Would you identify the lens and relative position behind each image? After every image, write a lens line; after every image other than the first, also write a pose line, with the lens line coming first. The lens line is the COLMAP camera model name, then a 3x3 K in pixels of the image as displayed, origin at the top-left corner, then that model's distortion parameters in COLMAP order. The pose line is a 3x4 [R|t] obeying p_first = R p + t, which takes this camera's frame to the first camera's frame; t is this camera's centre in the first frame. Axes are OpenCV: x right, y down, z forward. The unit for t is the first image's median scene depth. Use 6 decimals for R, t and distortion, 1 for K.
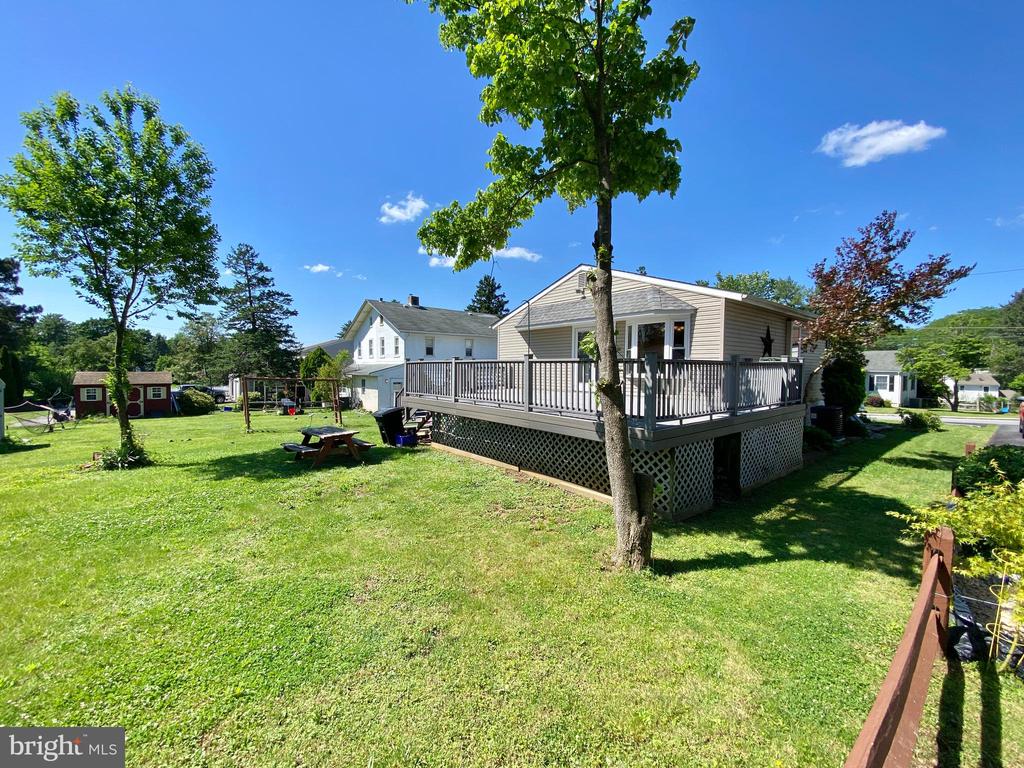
lens RADIAL K [[416.3, 0, 512.2], [0, 416.3, 380.4], [0, 0, 1]] dist [0.011280, -0.016490]
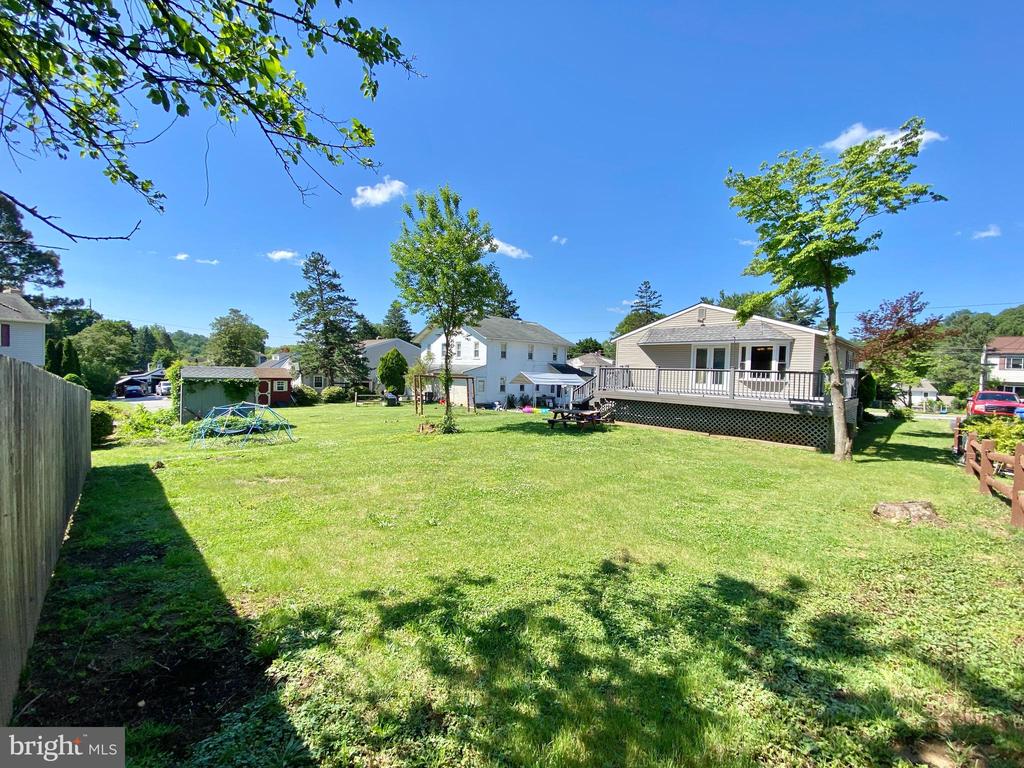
lens RADIAL K [[416.3, 0, 508.9], [0, 416.3, 385.6], [0, 0, 1]] dist [0.011280, -0.016490]
pose [[0.996686, 0.016420, 0.079669, -0.278143], [-0.017511, 0.999762, 0.013015, 0.002448], [-0.079436, -0.014366, 0.996736, -0.185131]]
